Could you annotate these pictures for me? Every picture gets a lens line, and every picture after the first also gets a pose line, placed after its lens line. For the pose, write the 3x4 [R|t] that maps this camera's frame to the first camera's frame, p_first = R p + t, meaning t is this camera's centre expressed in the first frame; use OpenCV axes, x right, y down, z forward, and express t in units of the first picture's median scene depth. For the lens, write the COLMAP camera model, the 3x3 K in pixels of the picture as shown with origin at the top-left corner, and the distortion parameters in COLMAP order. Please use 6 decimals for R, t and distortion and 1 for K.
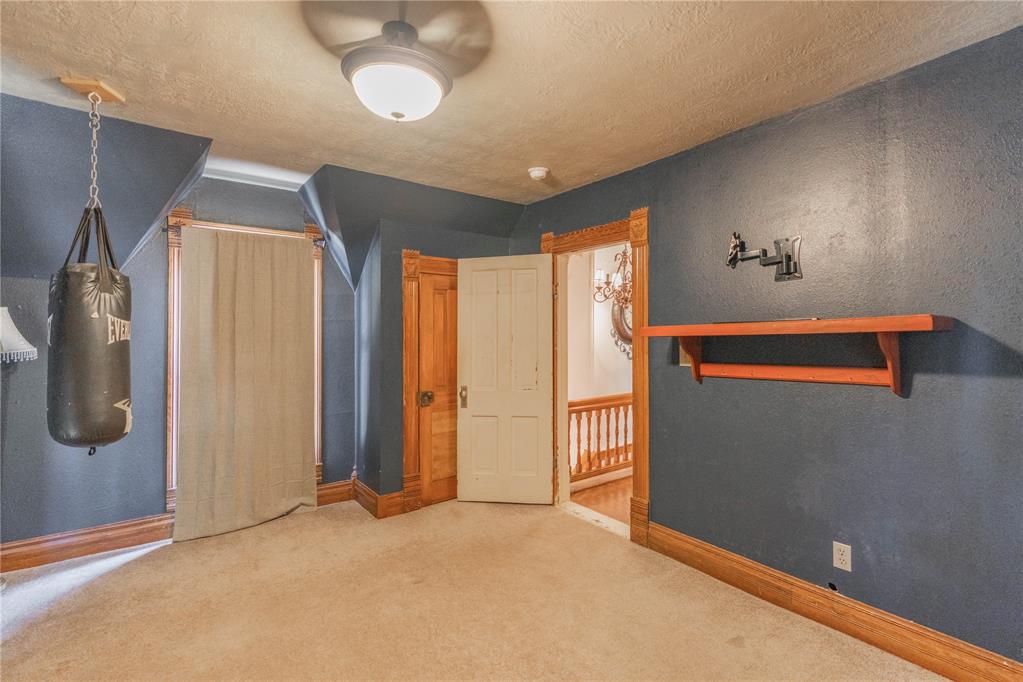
lens RADIAL K [[459.1, 0, 515.5], [0, 459.1, 337.7], [0, 0, 1]] dist [-0.005072, 0.000163]
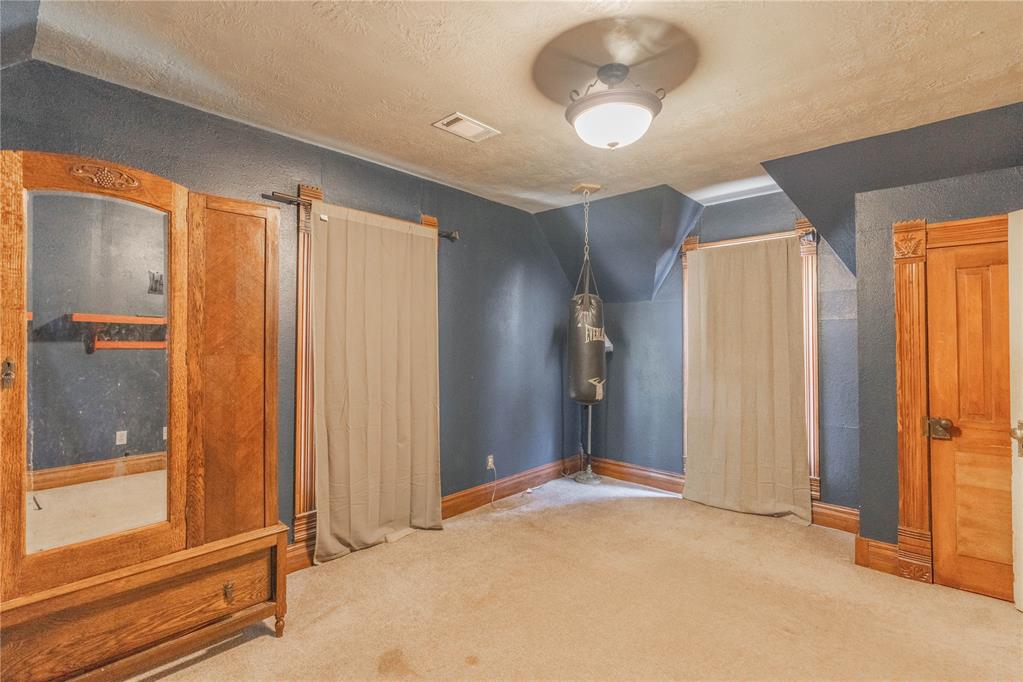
lens RADIAL K [[459.1, 0, 515.3], [0, 459.1, 335.2], [0, 0, 1]] dist [-0.005072, 0.000163]
pose [[0.192819, -0.004437, -0.981224, 0.396128], [-0.004808, 0.999974, -0.005466, -0.001426], [0.981223, 0.005771, 0.192793, 0.263352]]
